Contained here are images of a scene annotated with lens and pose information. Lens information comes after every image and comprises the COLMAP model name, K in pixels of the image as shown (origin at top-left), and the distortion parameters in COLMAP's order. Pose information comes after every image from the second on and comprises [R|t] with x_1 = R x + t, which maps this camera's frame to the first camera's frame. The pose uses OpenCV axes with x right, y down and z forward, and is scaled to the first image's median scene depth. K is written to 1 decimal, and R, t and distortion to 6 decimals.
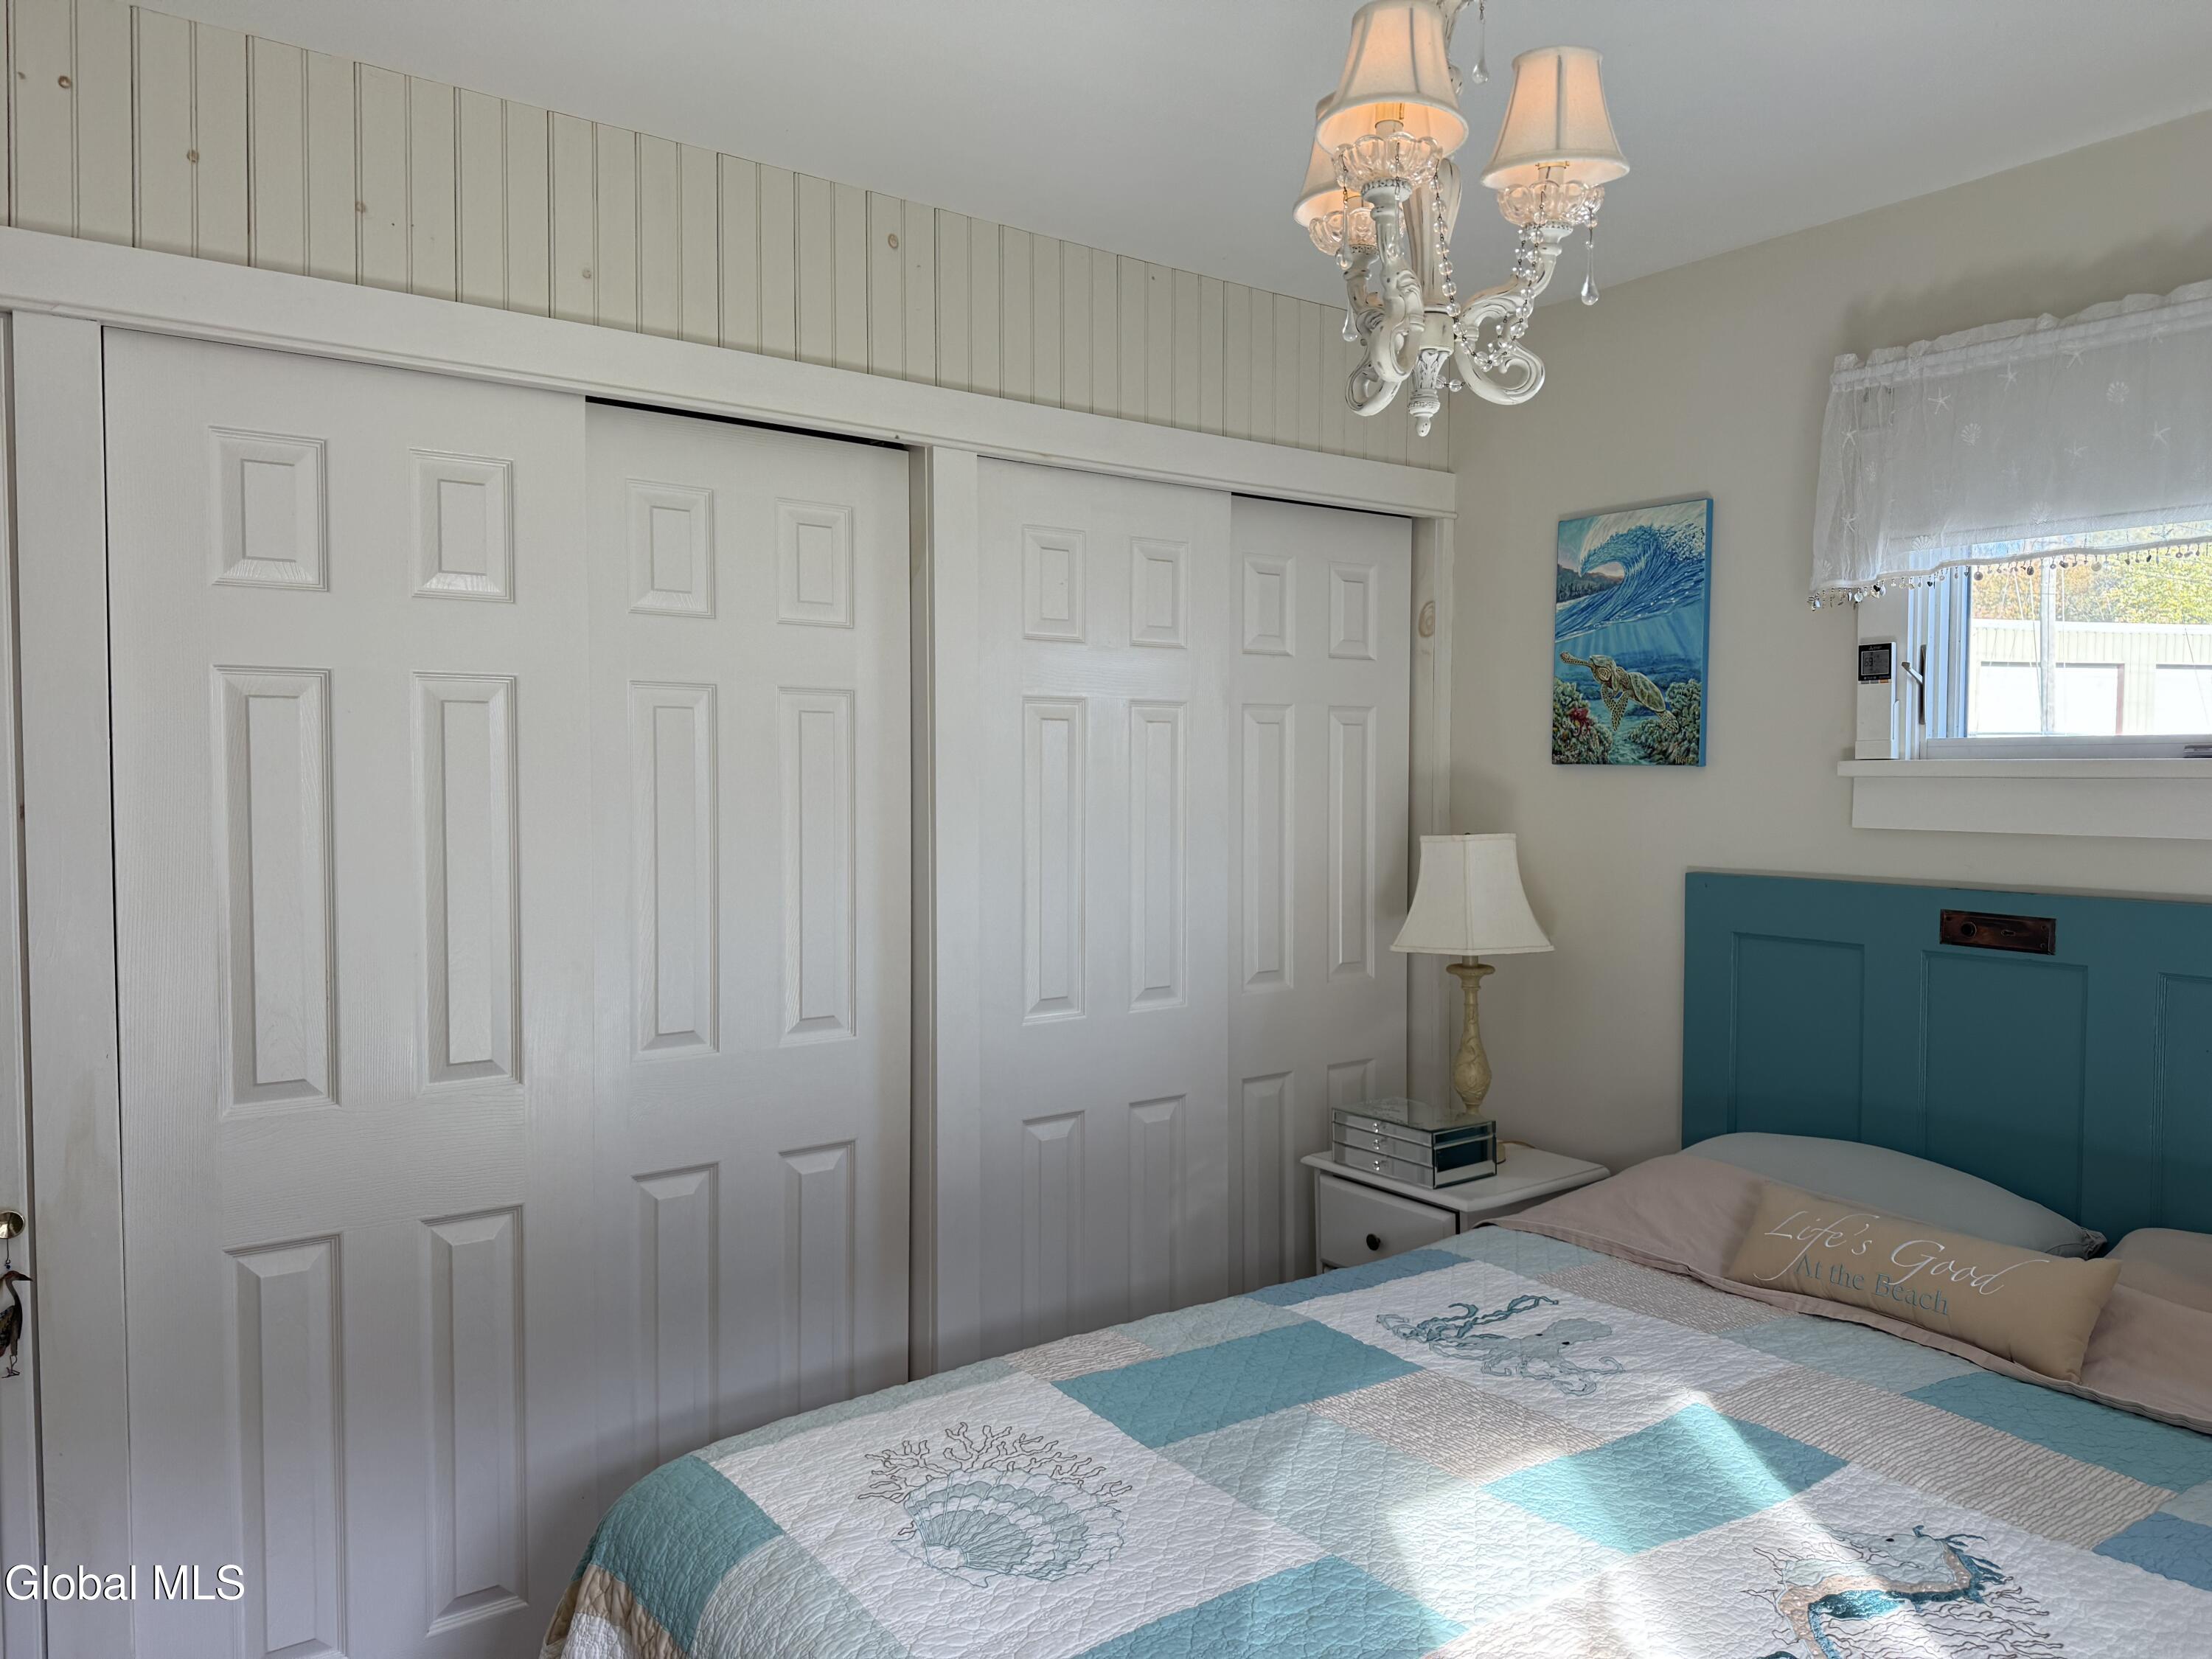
lens RADIAL K [[1557.8, 0, 1117.4], [0, 1557.8, 838.1], [0, 0, 1]] dist [0.004880, -0.021819]
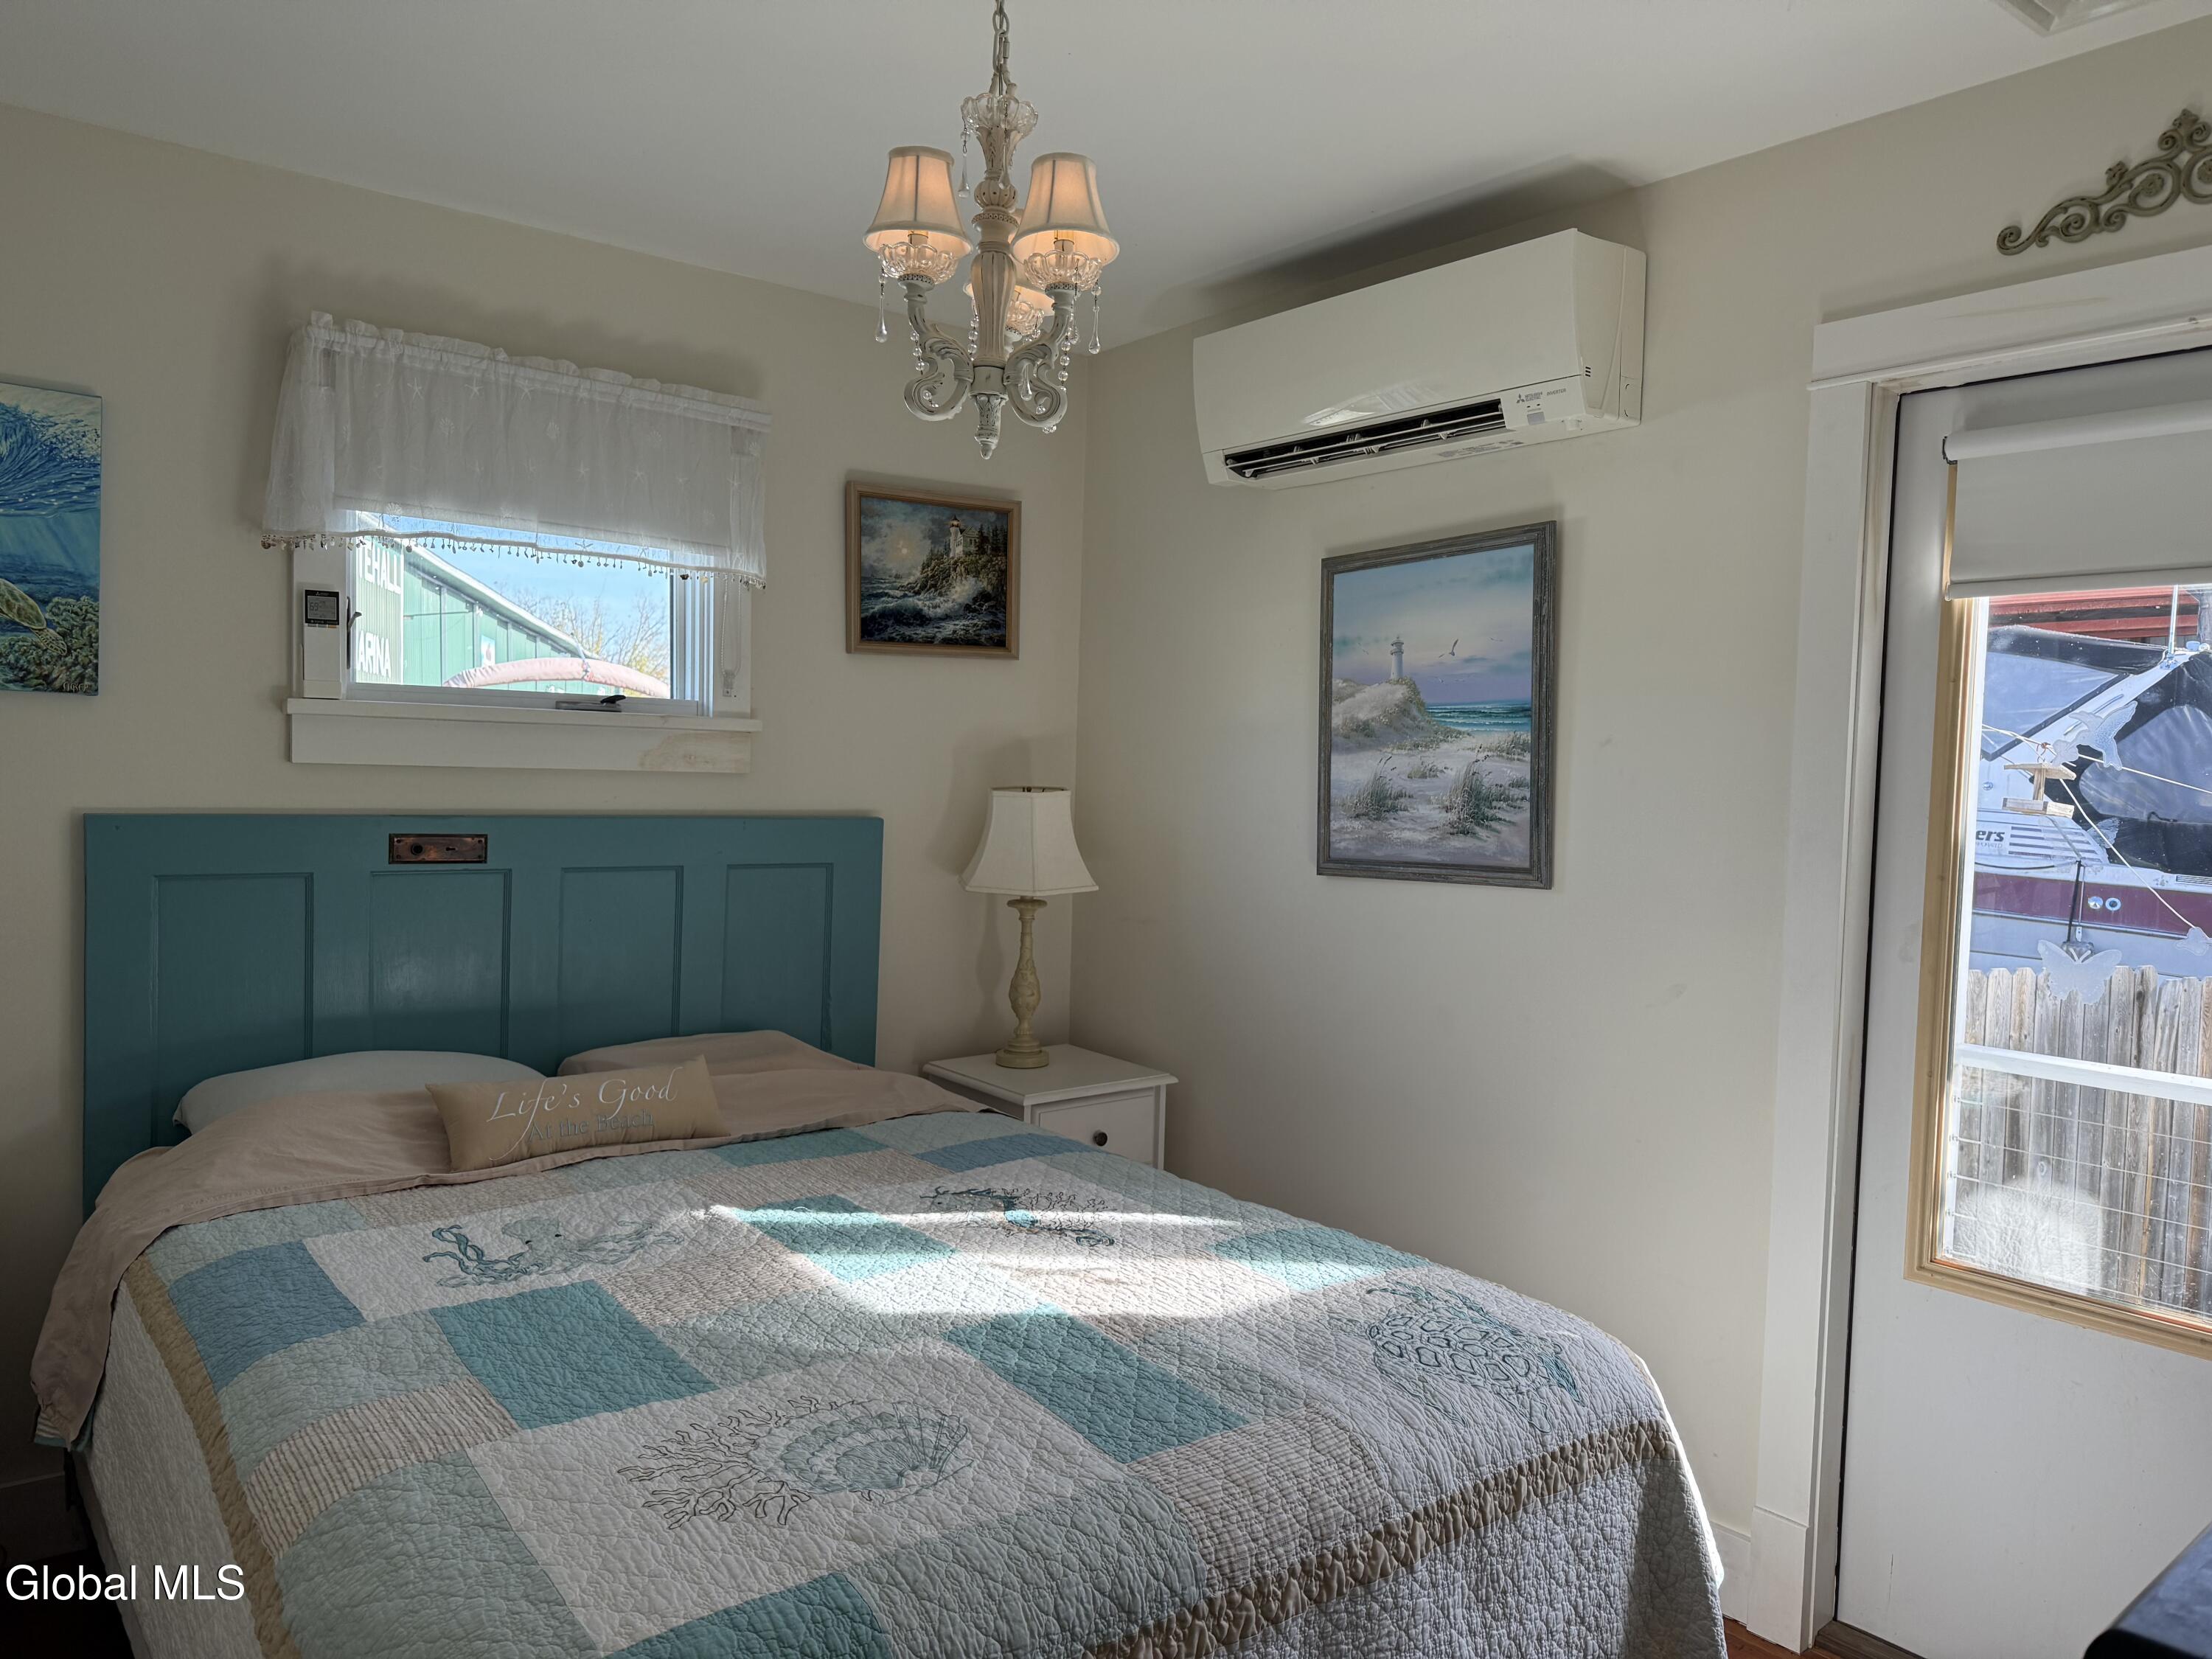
lens RADIAL K [[1557.8, 0, 1117.4], [0, 1557.8, 838.1], [0, 0, 1]] dist [0.004880, -0.021819]
pose [[-0.075892, -0.046840, 0.996015, -0.753700], [0.017035, 0.998689, 0.048263, 0.003663], [-0.996971, 0.020630, -0.074995, 0.645939]]
